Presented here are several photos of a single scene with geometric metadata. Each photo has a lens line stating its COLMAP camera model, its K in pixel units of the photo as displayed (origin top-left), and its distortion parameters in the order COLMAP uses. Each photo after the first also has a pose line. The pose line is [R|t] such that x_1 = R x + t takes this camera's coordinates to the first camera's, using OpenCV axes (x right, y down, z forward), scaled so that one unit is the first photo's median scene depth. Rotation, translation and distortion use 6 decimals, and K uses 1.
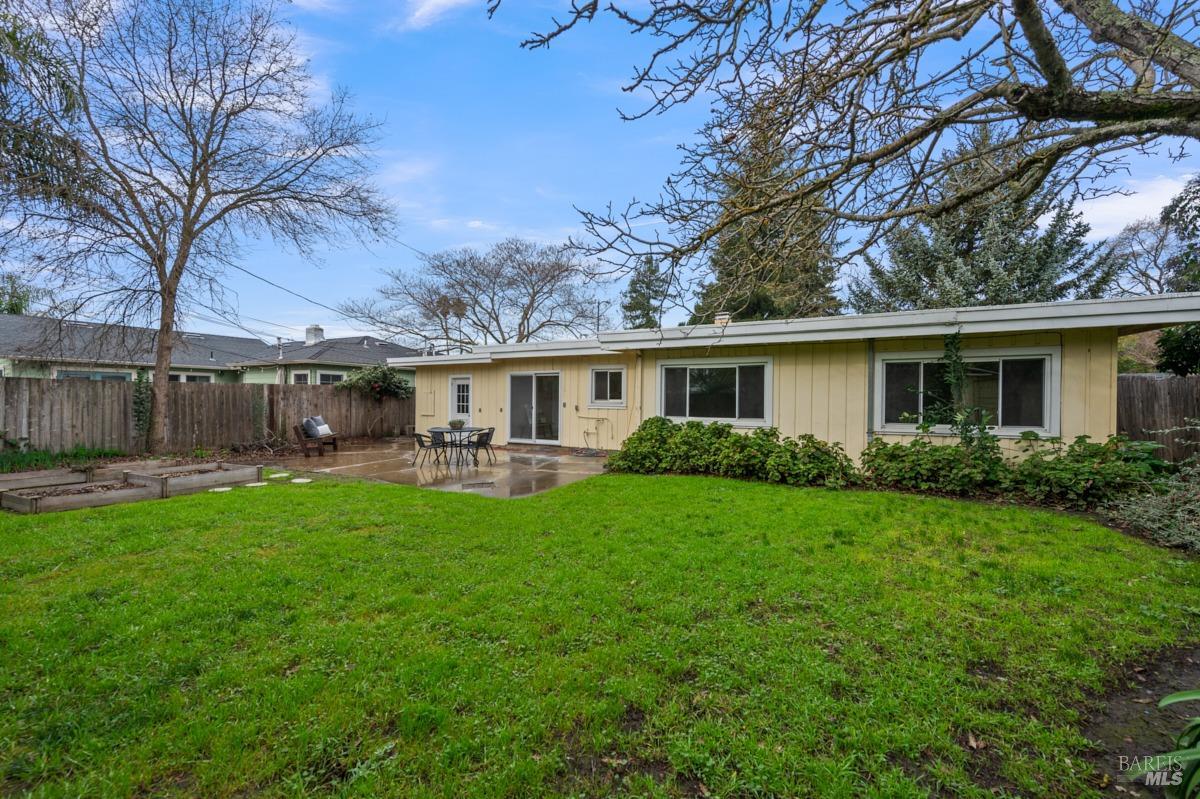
lens RADIAL K [[472.6, 0, 600.0], [0, 472.6, 399.5], [0, 0, 1]] dist [0.012465, -0.000051]
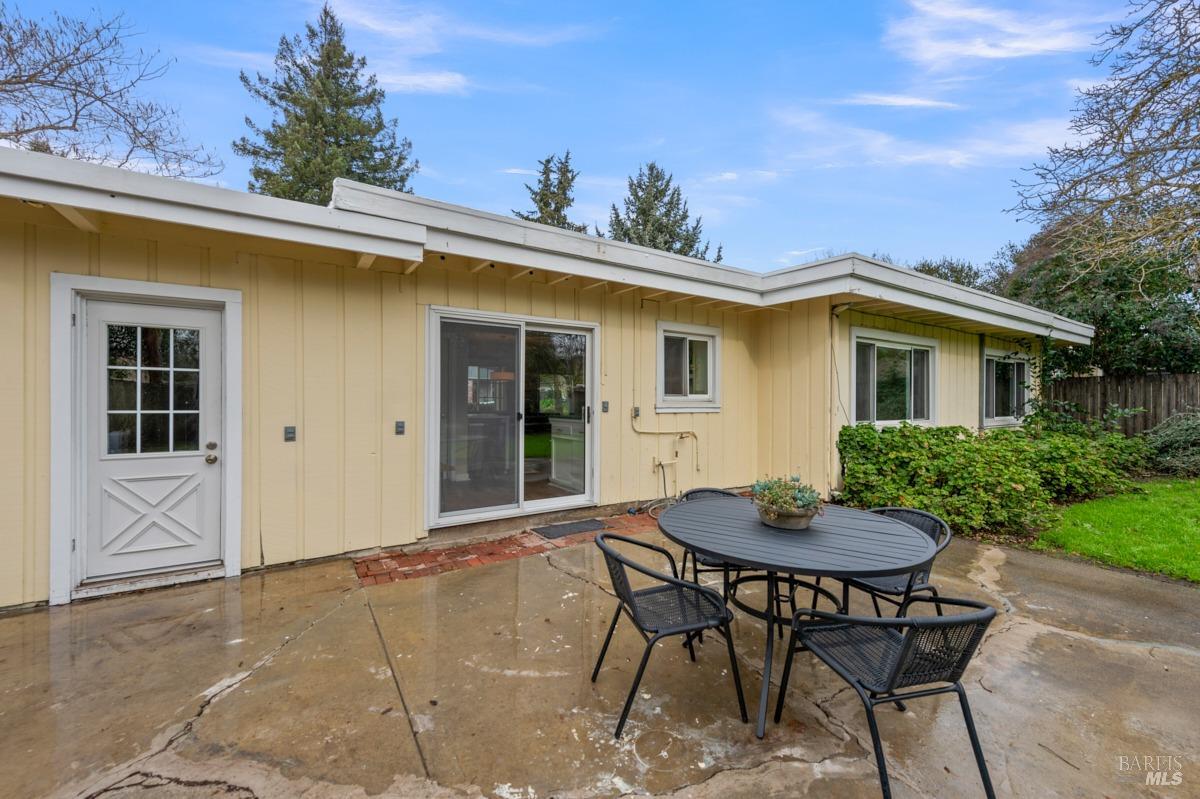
lens RADIAL K [[472.6, 0, 600.0], [0, 472.6, 399.5], [0, 0, 1]] dist [0.012465, -0.000051]
pose [[0.488267, -0.007125, 0.872665, -0.459403], [0.001182, 0.999971, 0.007503, 0.002002], [-0.872693, -0.002632, 0.488262, 0.825383]]
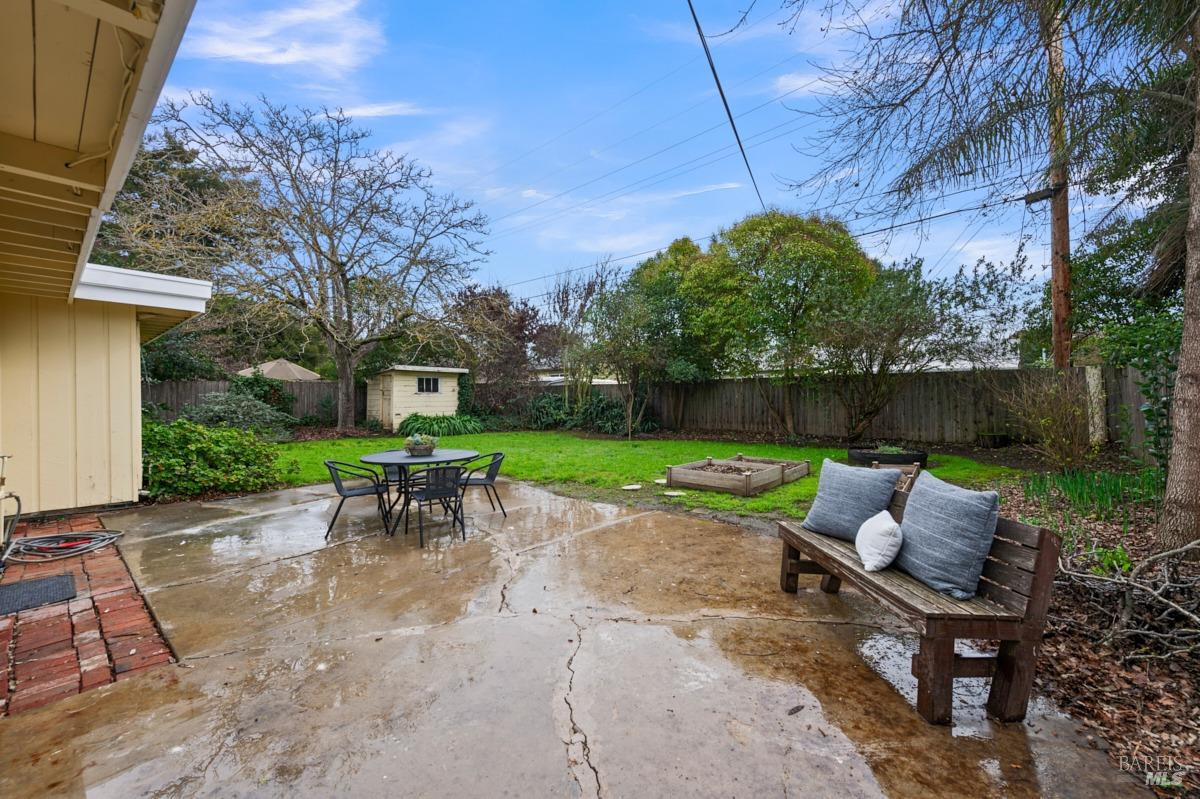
lens RADIAL K [[472.6, 0, 600.0], [0, 472.6, 399.5], [0, 0, 1]] dist [0.012465, -0.000051]
pose [[-0.973465, 0.000878, 0.228833, -0.510112], [0.004119, 0.999898, 0.013686, -0.001864], [-0.228798, 0.014266, -0.973369, 1.226480]]
